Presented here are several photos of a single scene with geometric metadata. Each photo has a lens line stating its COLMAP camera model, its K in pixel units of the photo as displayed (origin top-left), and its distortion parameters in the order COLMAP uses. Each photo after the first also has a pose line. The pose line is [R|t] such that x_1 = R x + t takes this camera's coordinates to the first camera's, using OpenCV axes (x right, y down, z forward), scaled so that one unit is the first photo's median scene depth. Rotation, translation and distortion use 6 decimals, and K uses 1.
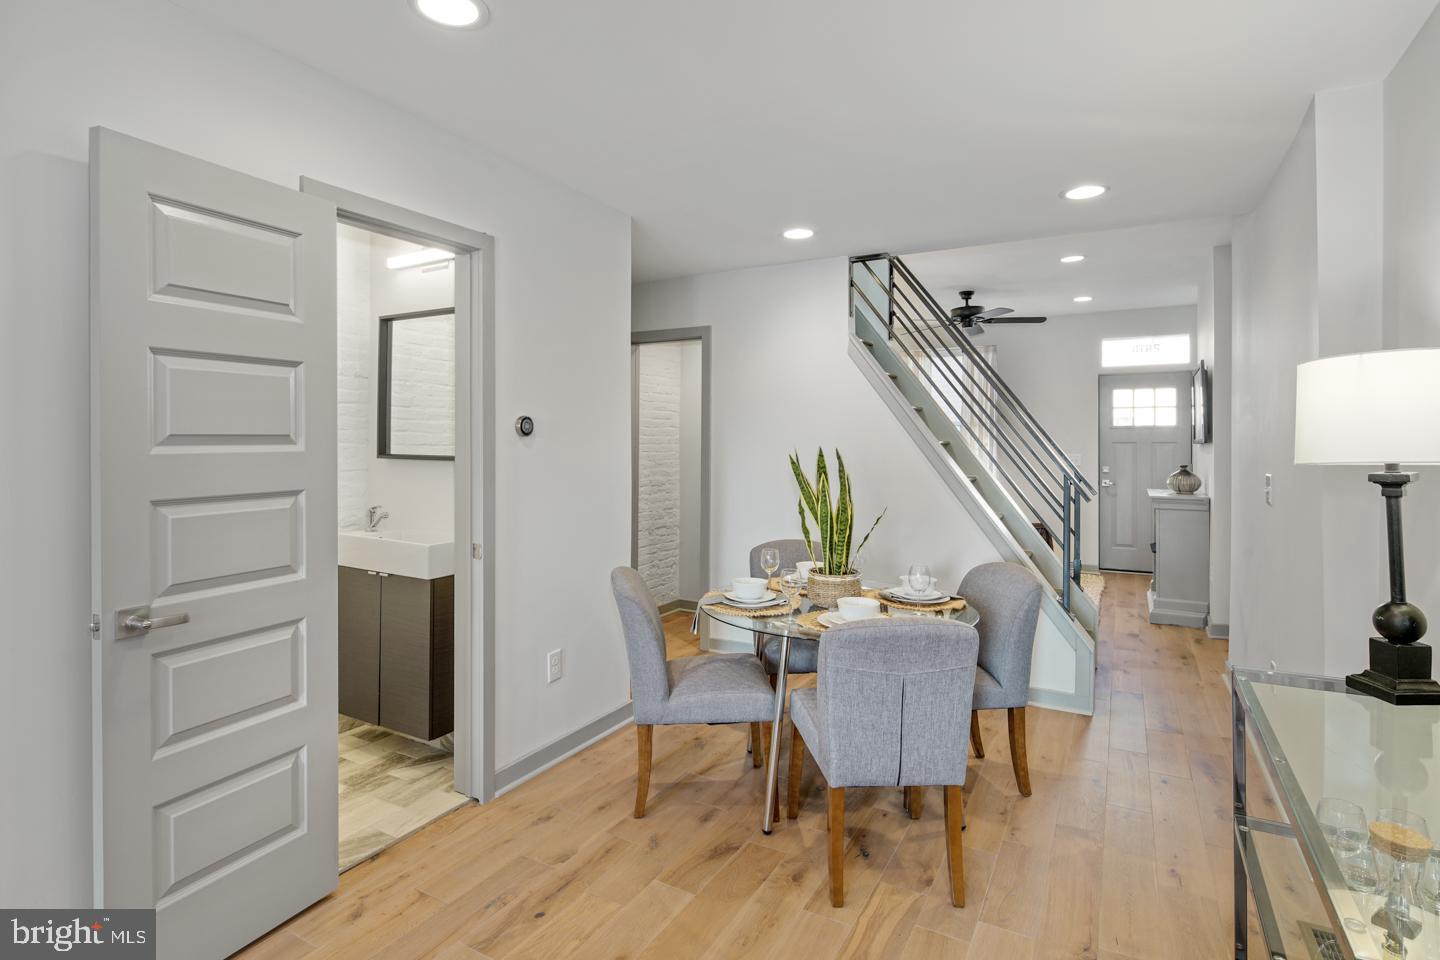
lens RADIAL K [[742.7, 0, 700.0], [0, 742.7, 441.3], [0, 0, 1]] dist [-0.003529, -0.000721]
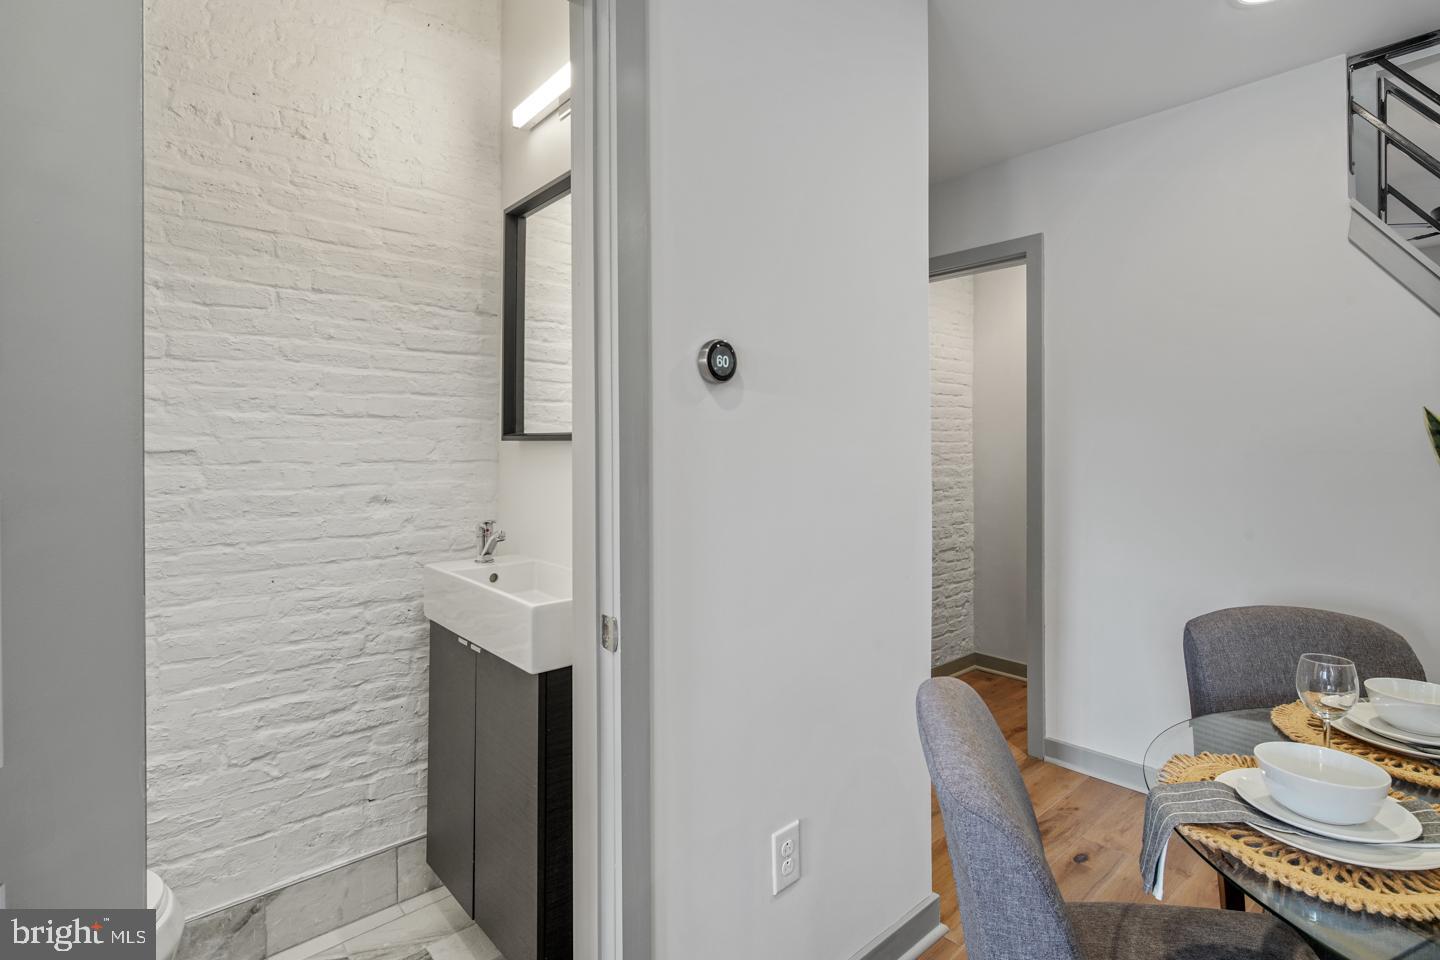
lens RADIAL K [[693.7, 0, 712.2], [0, 693.7, 454.0], [0, 0, 1]] dist [-0.001788, 0.000717]
pose [[0.947007, -0.004564, -0.321182, -0.066506], [0.007882, 0.999928, 0.009032, 0.022726], [0.321117, -0.011085, 0.946975, 0.391996]]
